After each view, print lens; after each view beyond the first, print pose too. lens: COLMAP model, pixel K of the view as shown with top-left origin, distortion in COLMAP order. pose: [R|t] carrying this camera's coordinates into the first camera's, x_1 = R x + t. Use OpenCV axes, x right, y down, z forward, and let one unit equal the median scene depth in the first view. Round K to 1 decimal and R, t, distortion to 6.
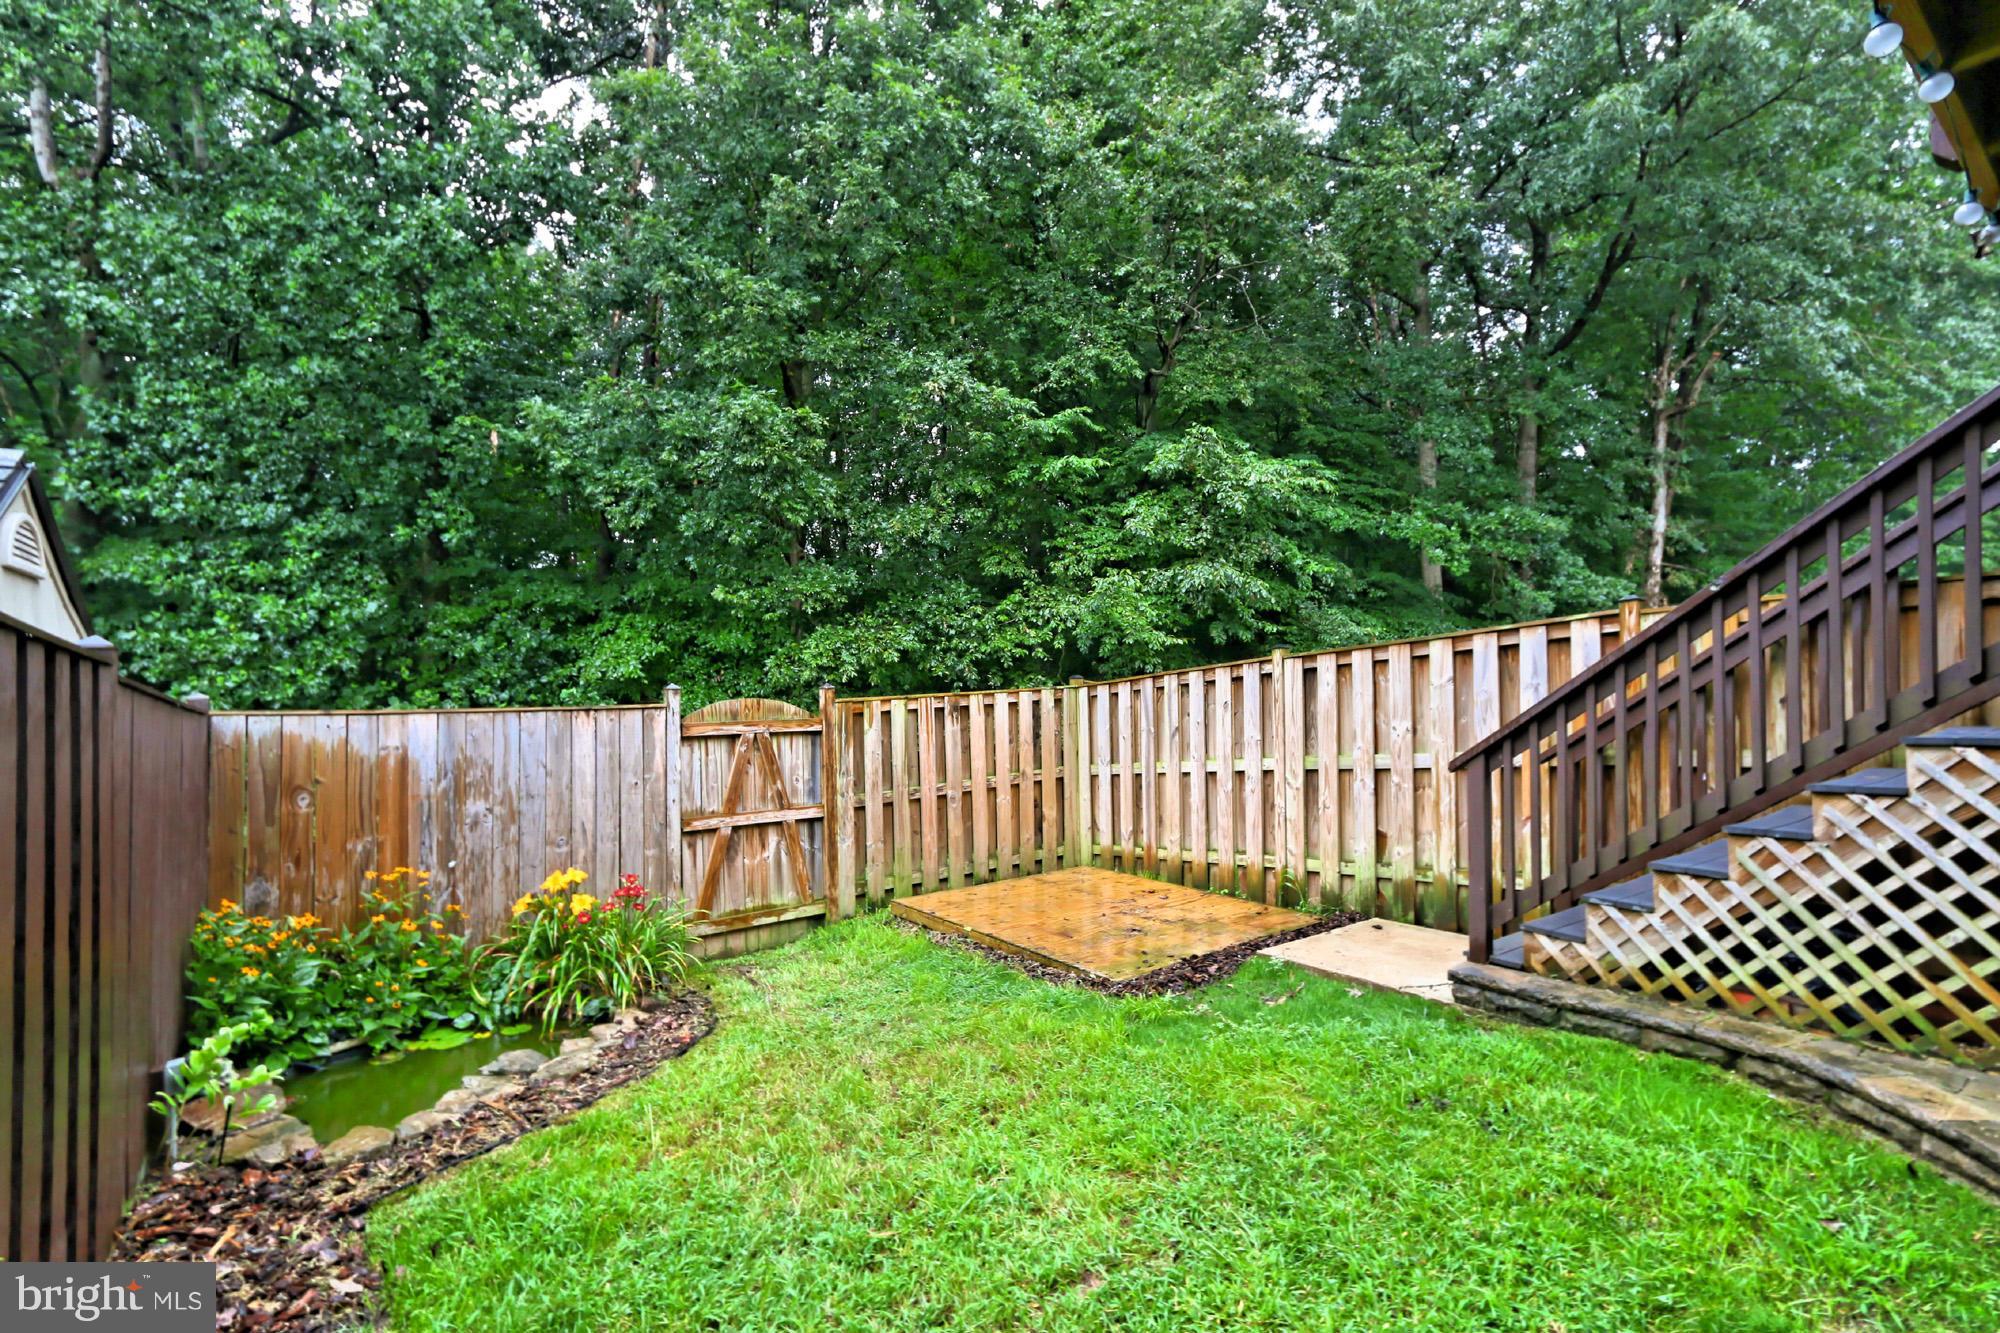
lens RADIAL K [[920.4, 0, 1005.1], [0, 920.4, 671.4], [0, 0, 1]] dist [-0.001701, 0.000745]
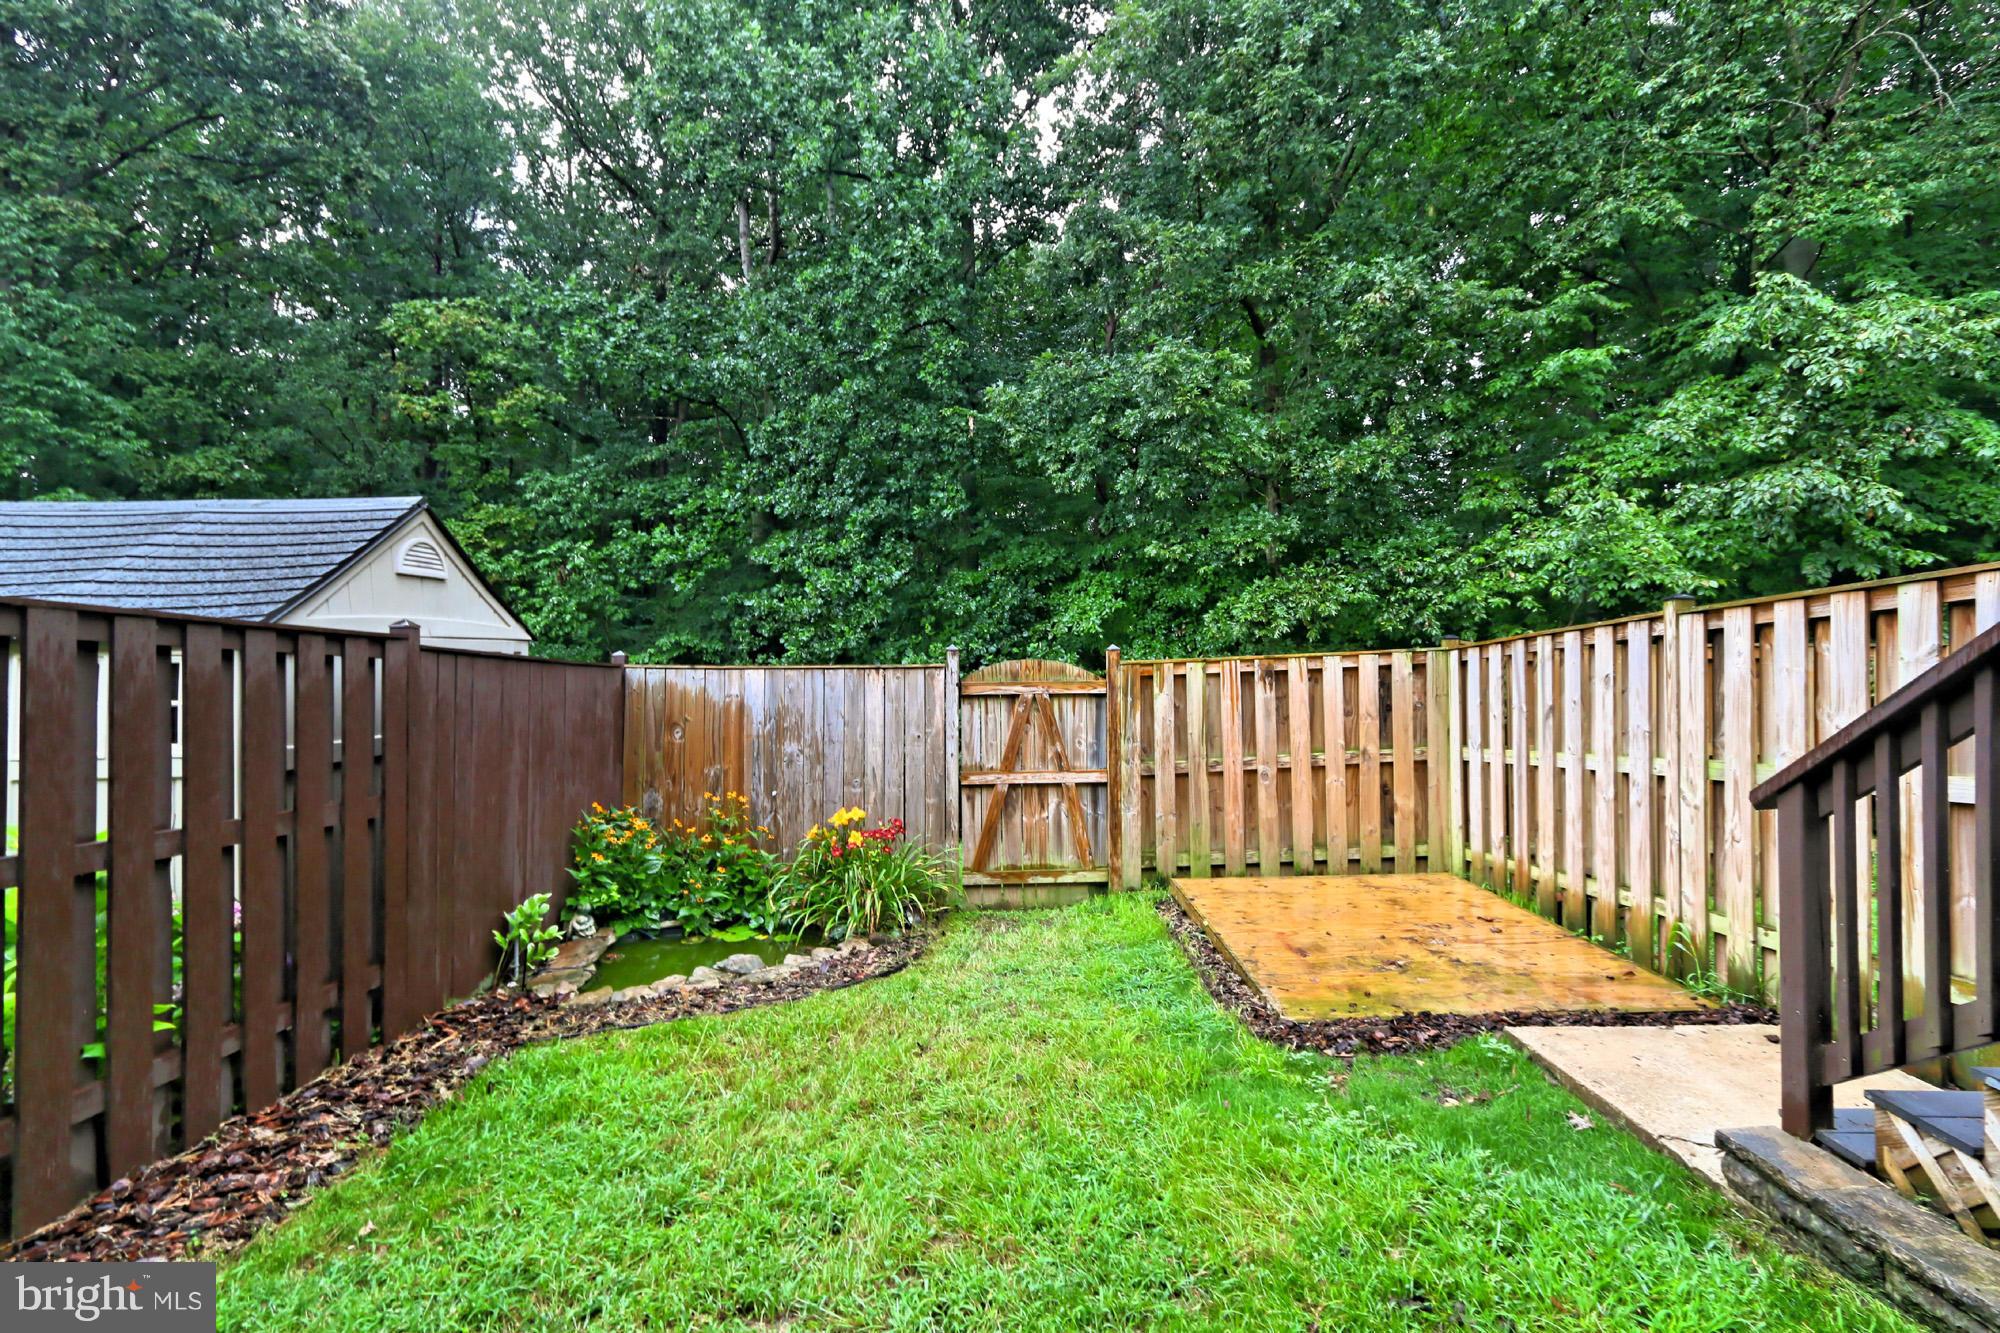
lens RADIAL K [[934.2, 0, 995.4], [0, 934.2, 640.8], [0, 0, 1]] dist [-0.009674, 0.005326]
pose [[0.810156, 0.005486, -0.586189, 0.154870], [0.006976, 0.999795, 0.018998, -0.005816], [0.586173, -0.019481, 0.809952, 0.075604]]
